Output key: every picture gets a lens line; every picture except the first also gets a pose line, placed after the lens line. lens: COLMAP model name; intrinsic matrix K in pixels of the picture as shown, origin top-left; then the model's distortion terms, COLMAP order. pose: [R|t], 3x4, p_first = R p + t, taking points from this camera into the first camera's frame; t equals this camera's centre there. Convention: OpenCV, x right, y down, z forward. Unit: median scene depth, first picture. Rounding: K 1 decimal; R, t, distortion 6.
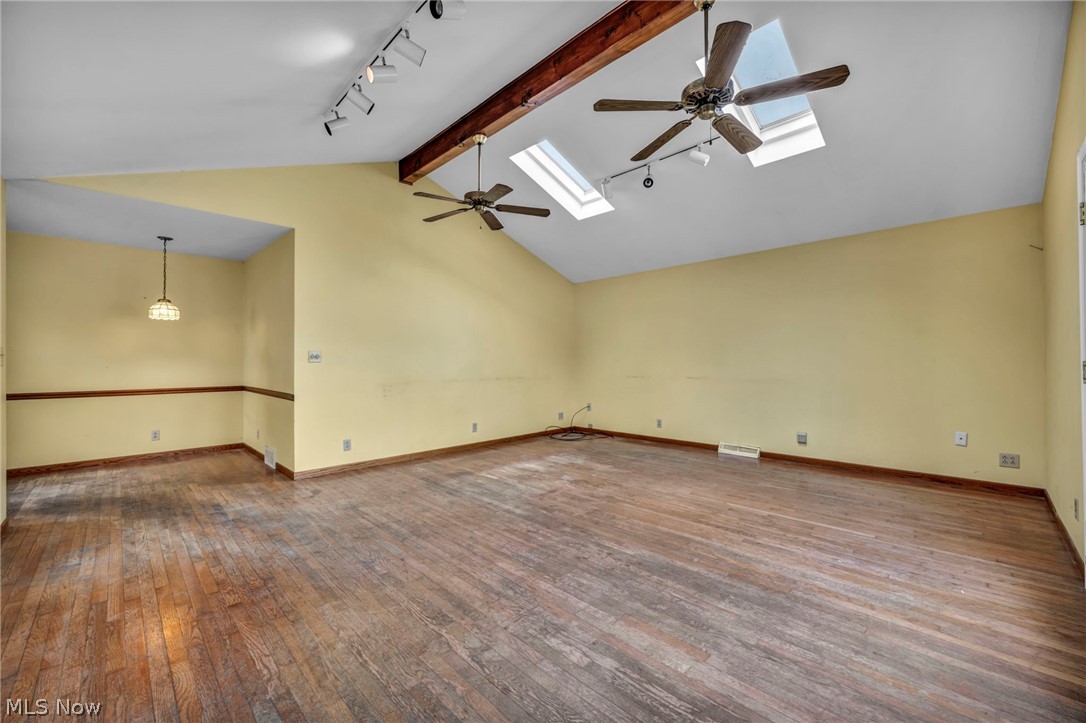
lens RADIAL K [[426.8, 0, 541.2], [0, 426.8, 359.2], [0, 0, 1]] dist [-0.001817, -0.000771]
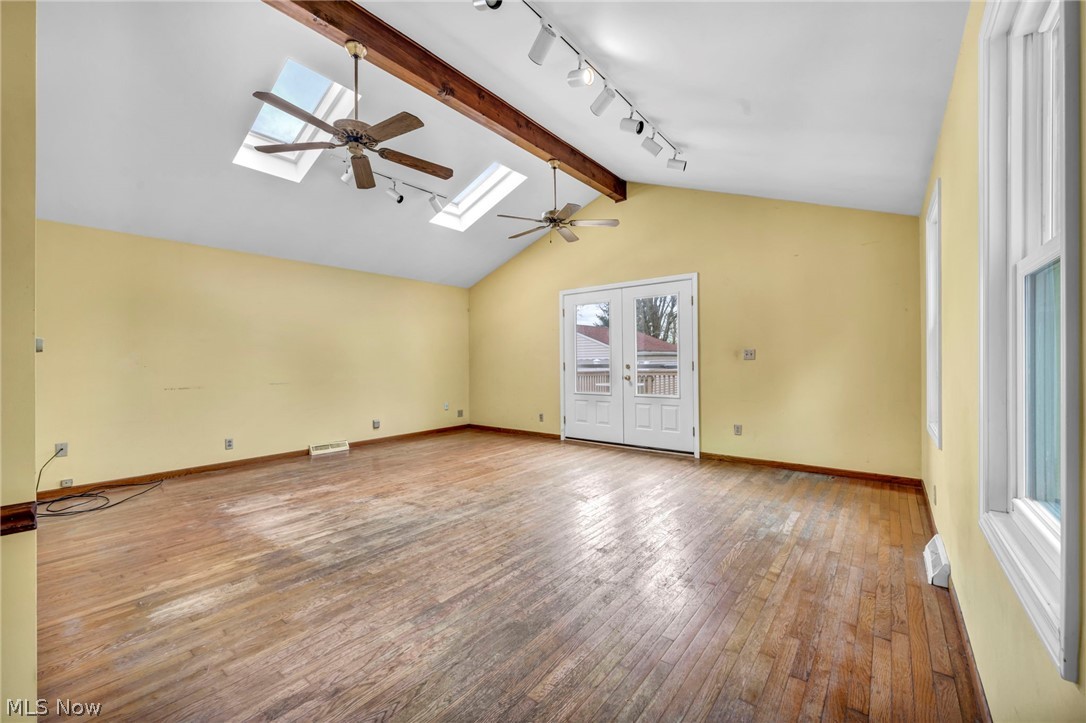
lens RADIAL K [[426.8, 0, 540.2], [0, 426.8, 364.1], [0, 0, 1]] dist [-0.001817, -0.000771]
pose [[-0.098762, 0.000997, 0.995111, -0.962311], [0.005704, 0.999984, -0.000436, 0.008613], [-0.995095, 0.005633, -0.098766, 0.841404]]
